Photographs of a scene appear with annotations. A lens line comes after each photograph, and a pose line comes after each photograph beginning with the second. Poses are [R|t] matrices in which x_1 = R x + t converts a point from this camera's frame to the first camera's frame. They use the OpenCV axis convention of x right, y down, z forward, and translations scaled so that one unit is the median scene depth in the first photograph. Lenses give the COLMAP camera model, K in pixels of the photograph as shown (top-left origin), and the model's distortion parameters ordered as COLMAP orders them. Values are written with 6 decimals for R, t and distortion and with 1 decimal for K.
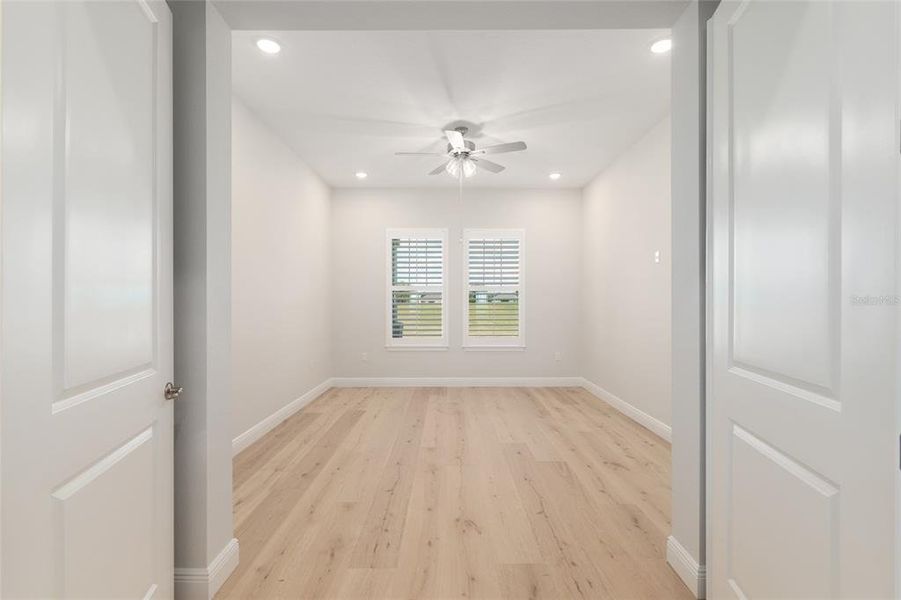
lens RADIAL K [[383.9, 0, 451.8], [0, 383.9, 303.9], [0, 0, 1]] dist [-0.004317, -0.000262]
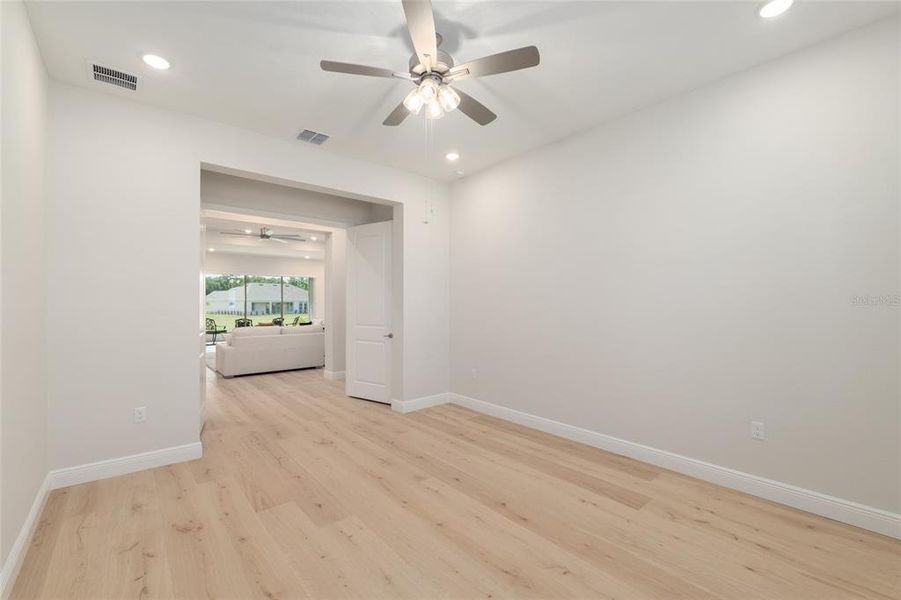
lens RADIAL K [[383.9, 0, 451.8], [0, 383.9, 303.9], [0, 0, 1]] dist [-0.004317, -0.000262]
pose [[-0.755256, 0.005397, -0.655408, 0.511259], [0.001969, 0.999980, 0.005965, -0.034281], [0.655427, 0.003214, -0.755251, 1.872592]]
